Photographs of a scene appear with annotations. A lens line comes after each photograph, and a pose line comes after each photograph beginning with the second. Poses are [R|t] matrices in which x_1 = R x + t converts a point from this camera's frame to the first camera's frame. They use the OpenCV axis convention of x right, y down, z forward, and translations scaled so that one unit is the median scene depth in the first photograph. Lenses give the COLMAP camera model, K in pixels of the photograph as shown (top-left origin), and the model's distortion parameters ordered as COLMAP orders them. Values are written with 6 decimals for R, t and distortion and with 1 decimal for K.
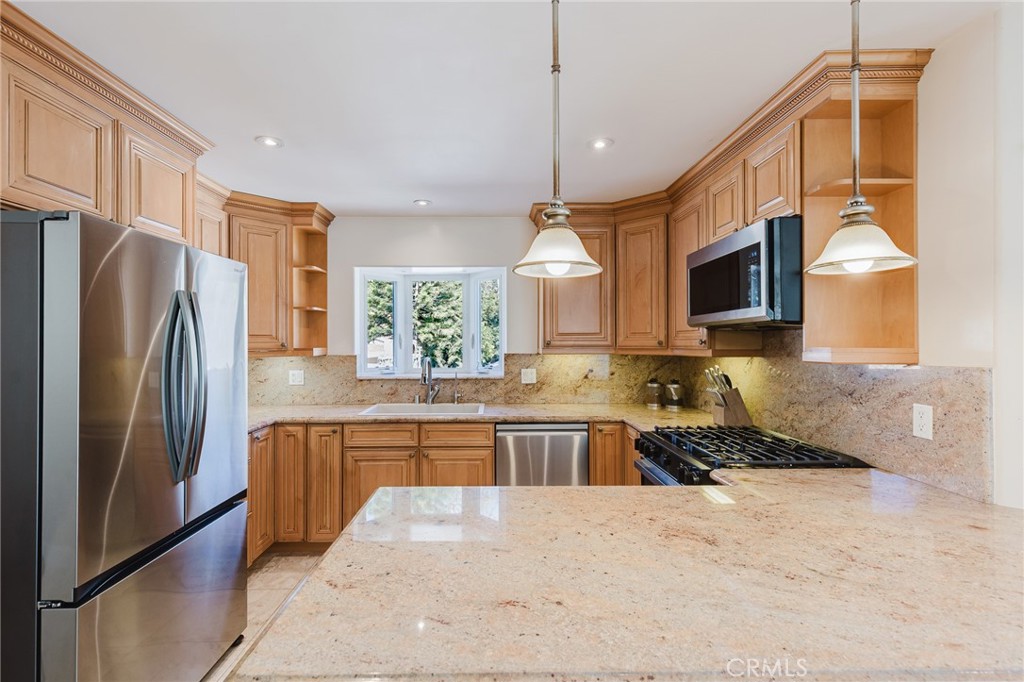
lens RADIAL K [[467.4, 0, 498.1], [0, 467.4, 333.6], [0, 0, 1]] dist [0.009207, -0.002202]
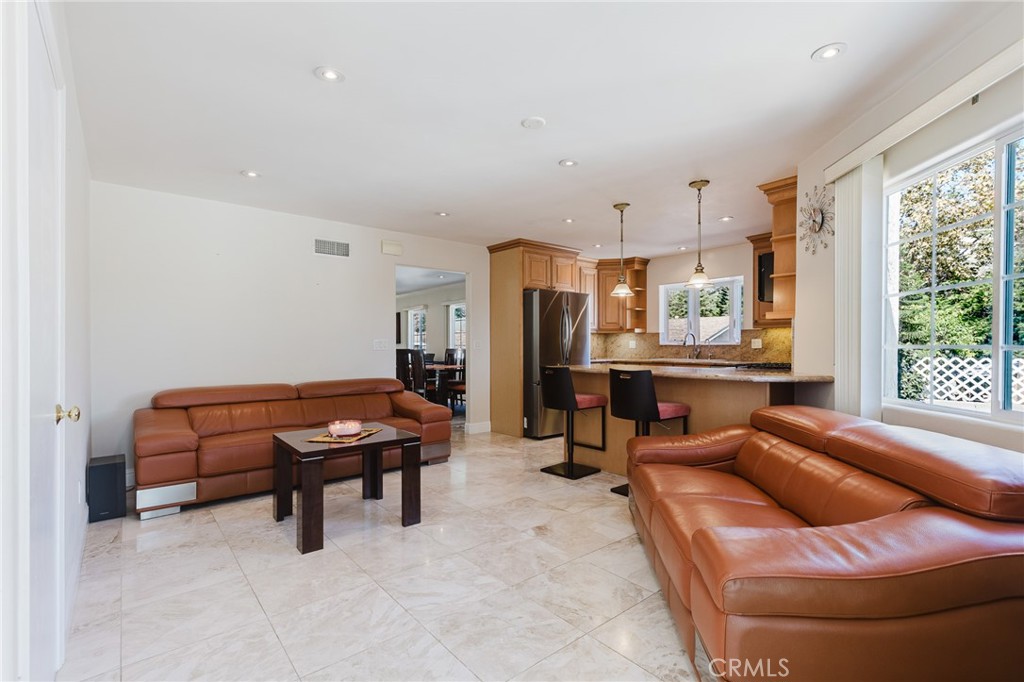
lens RADIAL K [[467.4, 0, 504.6], [0, 467.4, 354.8], [0, 0, 1]] dist [0.009207, -0.002202]
pose [[0.614393, 0.017589, -0.788804, 0.949639], [0.013588, 0.999367, 0.032868, 0.077758], [0.788883, -0.030912, 0.613765, -0.768046]]
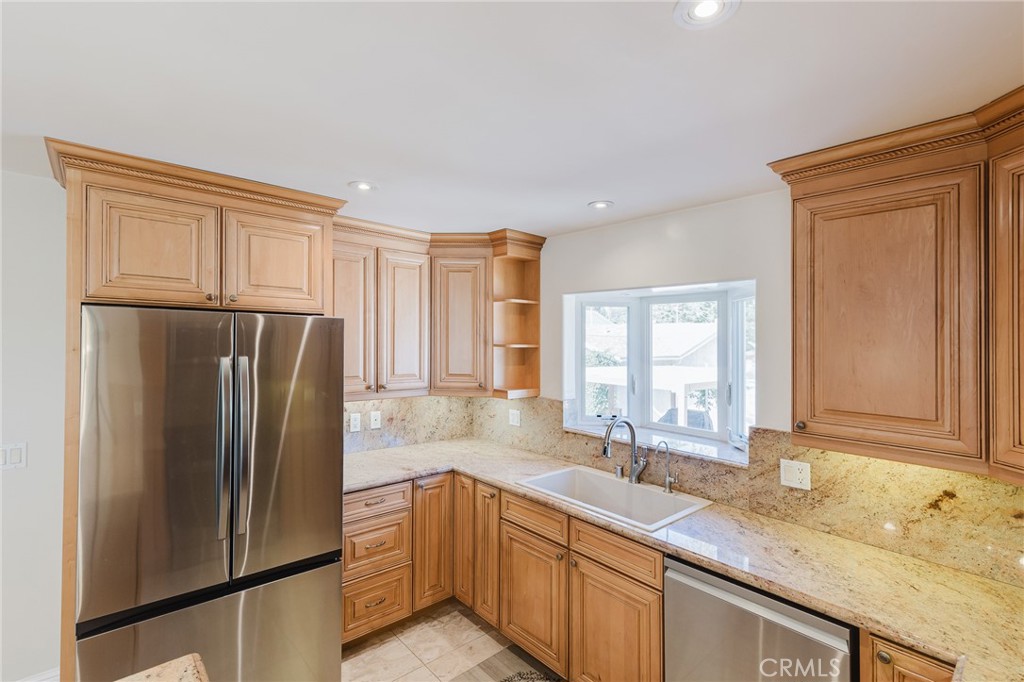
lens RADIAL K [[467.4, 0, 514.5], [0, 467.4, 330.6], [0, 0, 1]] dist [0.009207, -0.002202]
pose [[0.658364, 0.000821, -0.752699, 0.317779], [-0.007994, 0.999951, -0.005901, -0.087375], [0.752657, 0.009902, 0.658338, 0.461980]]
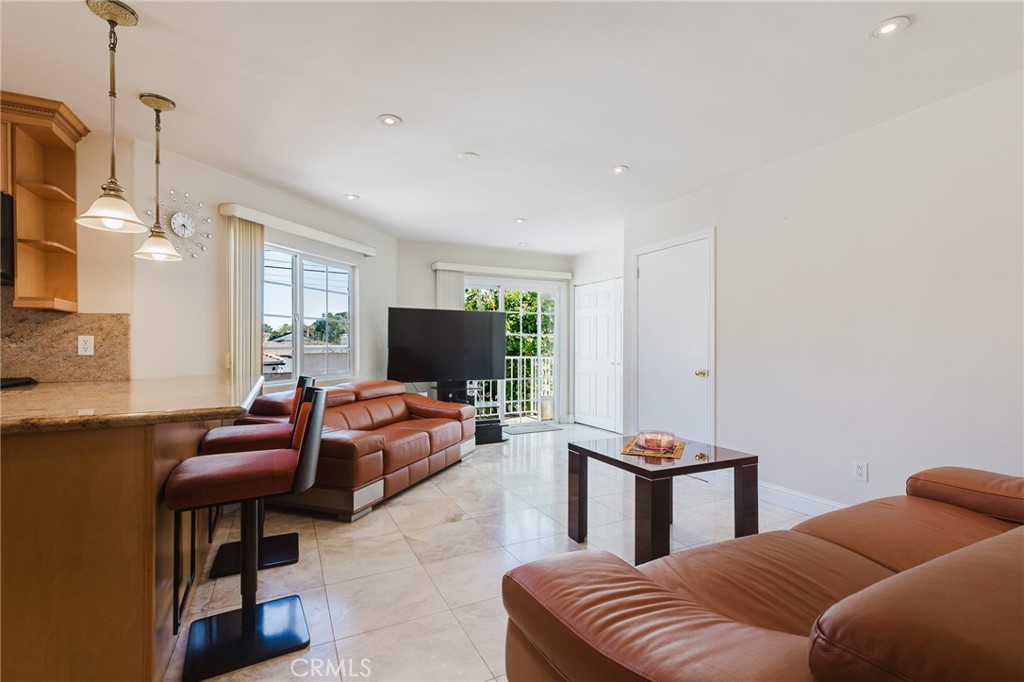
lens RADIAL K [[467.4, 0, 514.0], [0, 467.4, 357.0], [0, 0, 1]] dist [0.009207, -0.002202]
pose [[-0.436100, -0.015887, 0.899758, -0.695604], [-0.010908, 0.999864, 0.012368, 0.100079], [-0.899832, -0.004421, -0.436214, 0.179591]]
